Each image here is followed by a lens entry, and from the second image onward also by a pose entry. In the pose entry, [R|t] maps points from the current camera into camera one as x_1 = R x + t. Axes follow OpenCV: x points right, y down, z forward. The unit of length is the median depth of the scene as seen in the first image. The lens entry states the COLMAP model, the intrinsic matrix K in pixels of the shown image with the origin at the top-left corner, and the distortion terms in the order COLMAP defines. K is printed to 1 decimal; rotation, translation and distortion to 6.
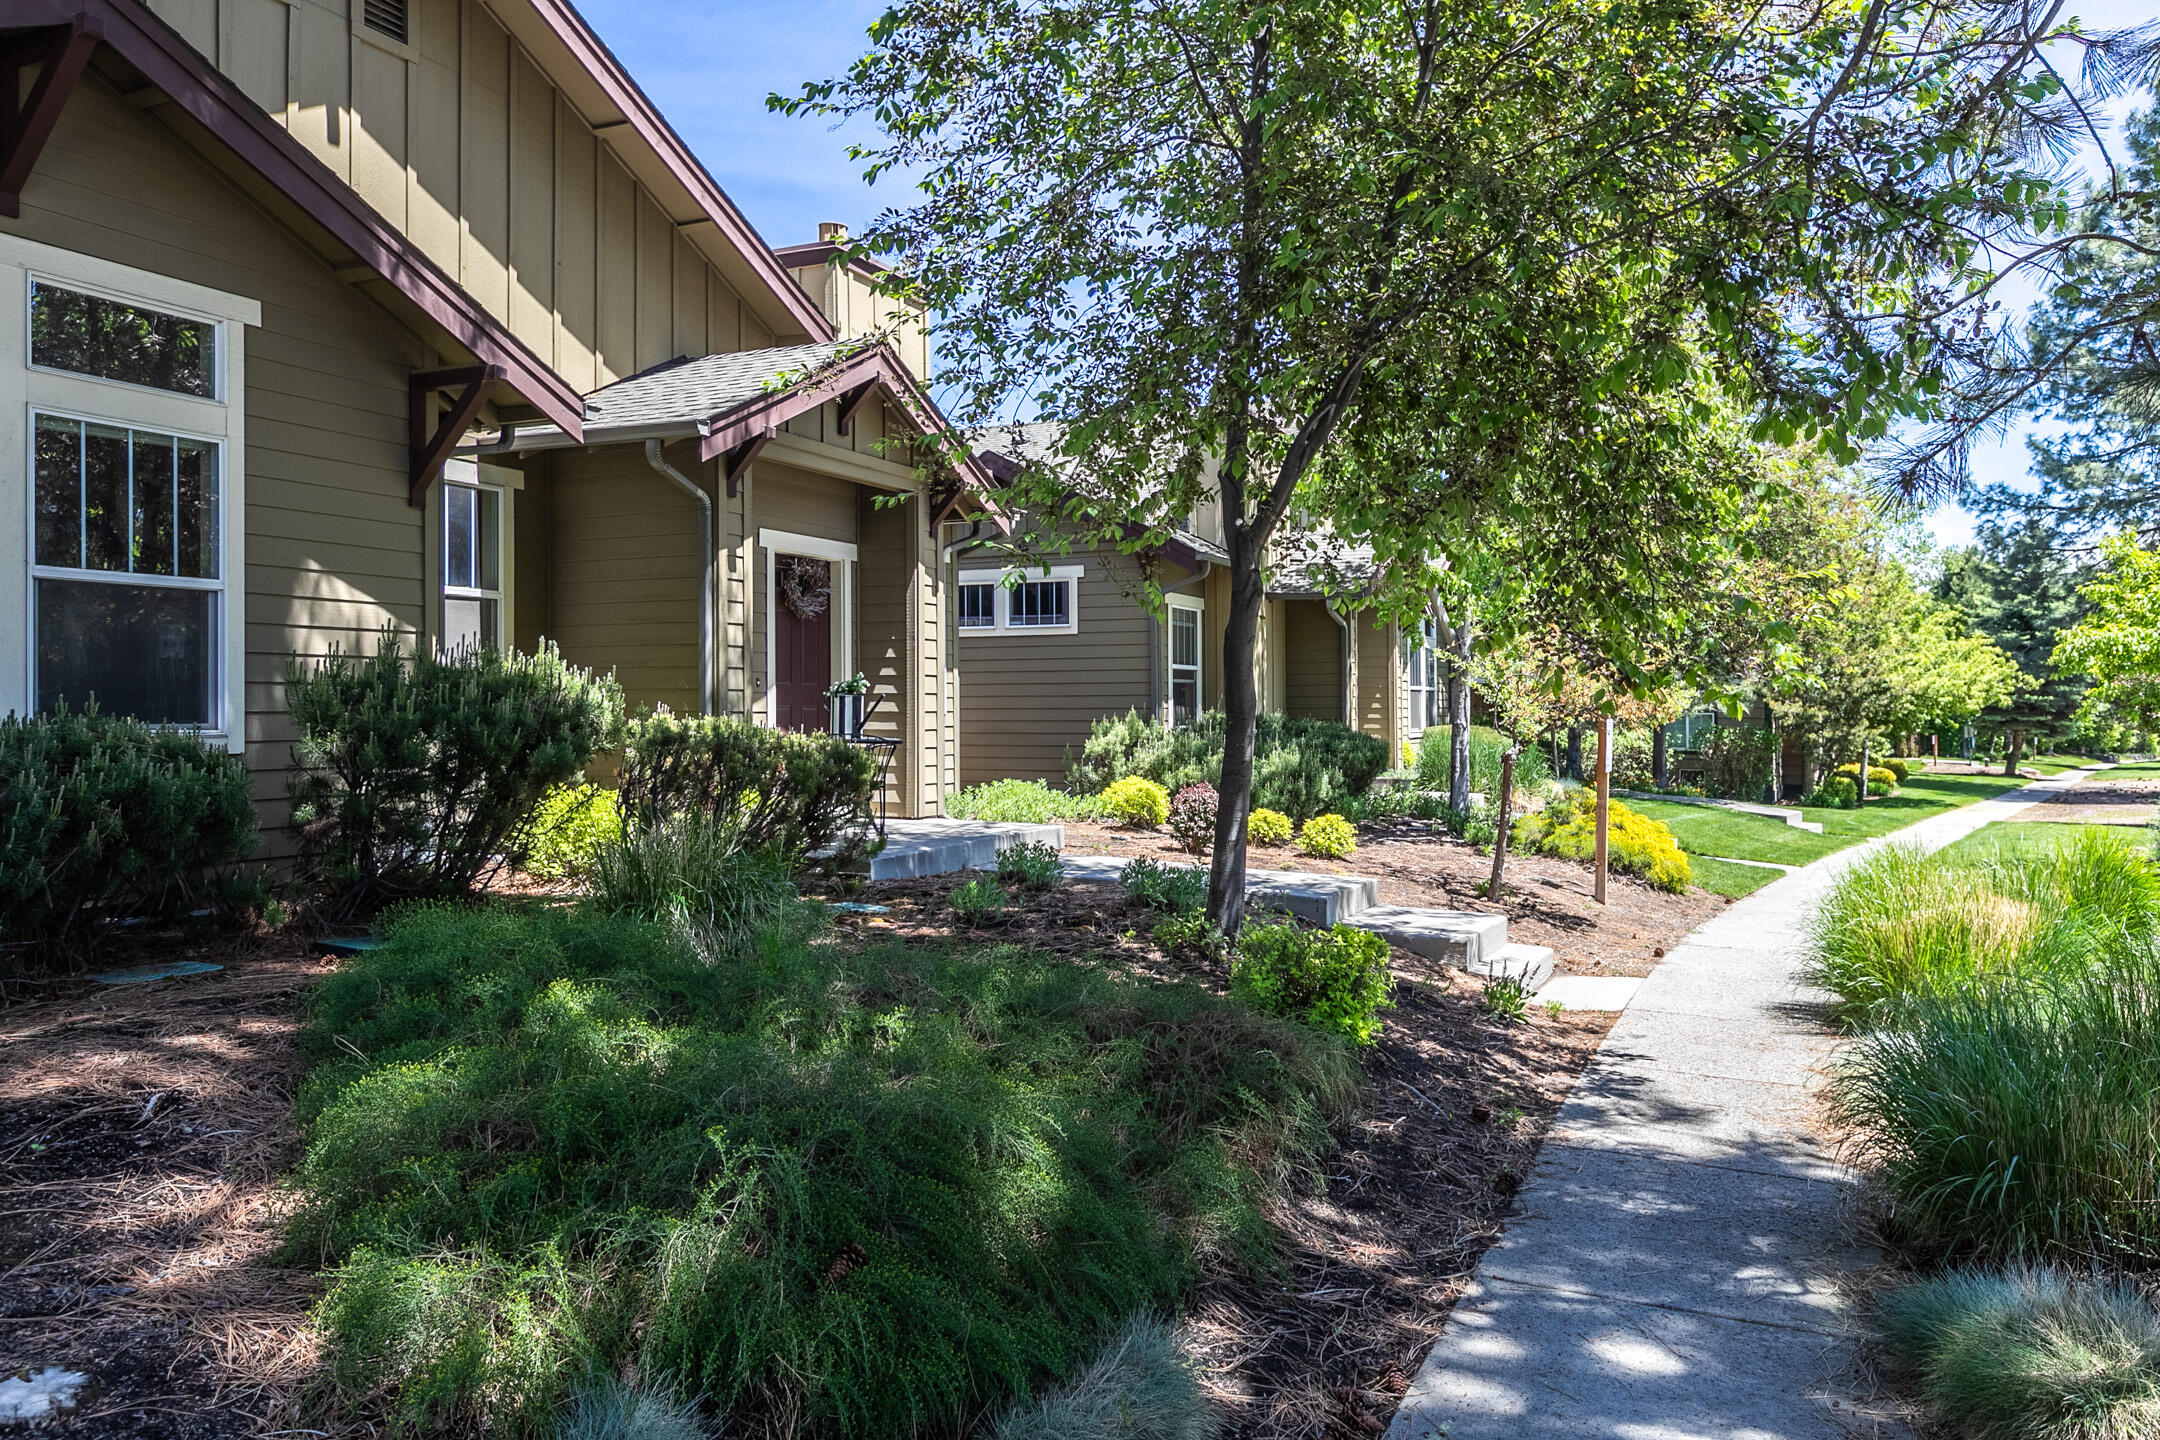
lens RADIAL K [[1479.4, 0, 1187.2], [0, 1479.4, 707.3], [0, 0, 1]] dist [-0.012024, 0.004431]
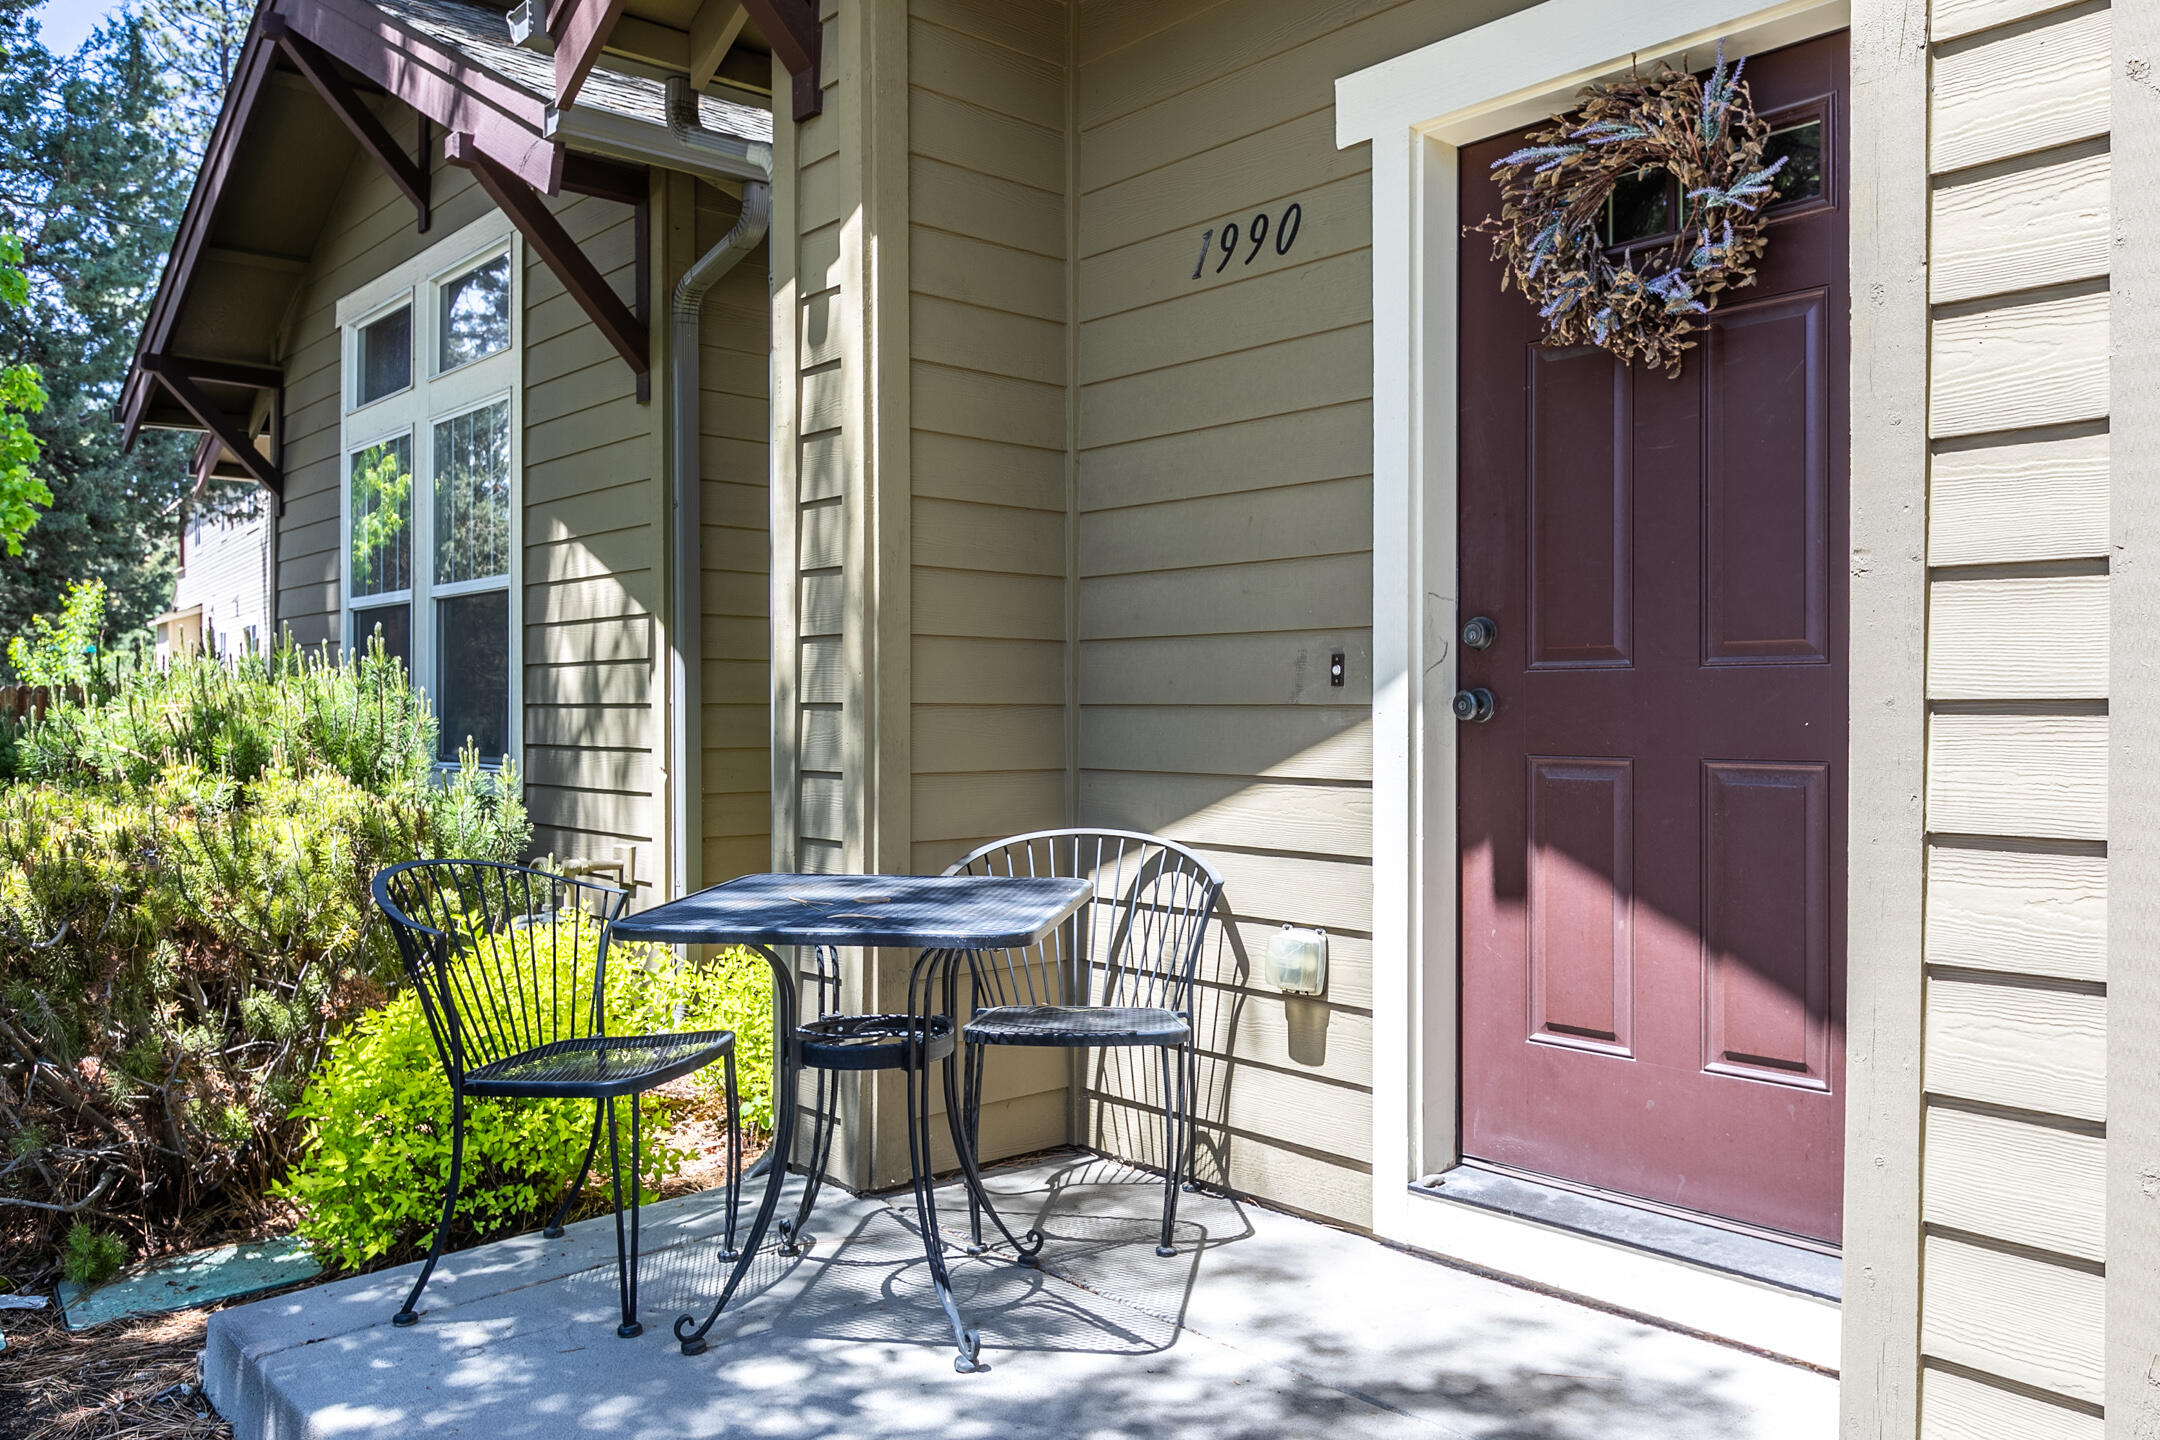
lens RADIAL K [[1697.4, 0, 1080.0], [0, 1697.4, 722.3], [0, 0, 1]] dist [0.001844, 0.000332]
pose [[-0.445903, 0.006630, -0.895057, 0.004149], [0.001178, 0.999976, 0.006821, -0.011932], [0.895081, 0.001987, -0.445900, 1.422713]]
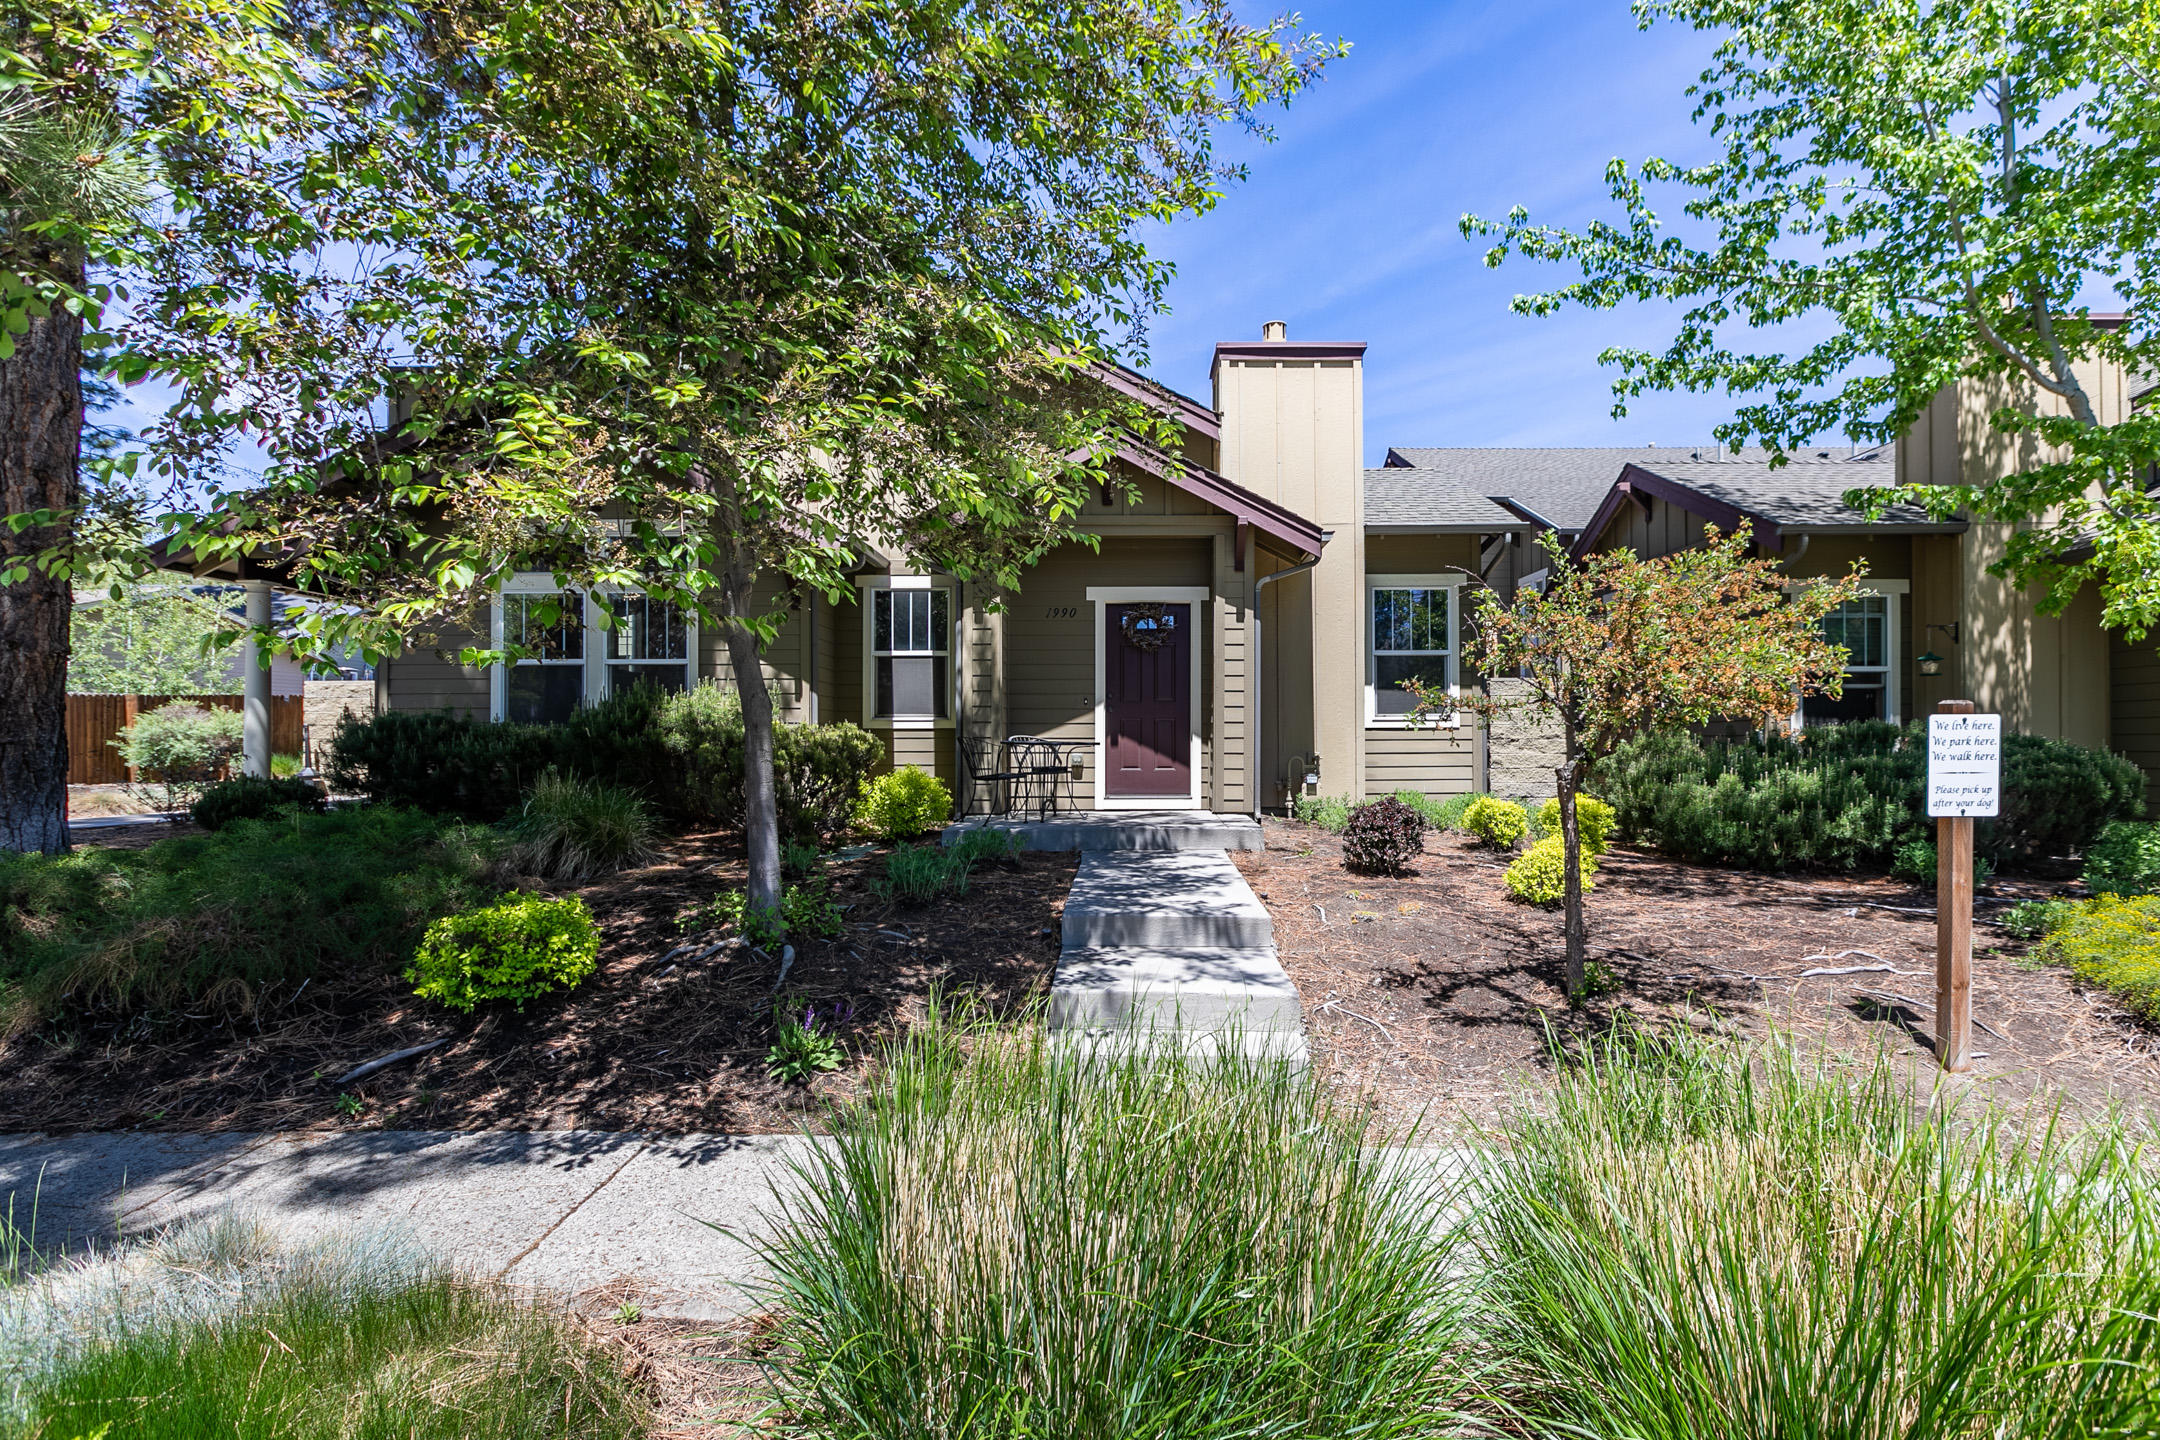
lens RADIAL K [[990.4, 0, 1082.6], [0, 990.4, 728.4], [0, 0, 1]] dist [-0.000594, -0.000013]
pose [[0.351993, -0.005508, -0.935986, 0.723597], [0.001298, 0.999985, -0.005396, 0.016181], [0.936002, 0.000685, 0.351995, 0.881967]]
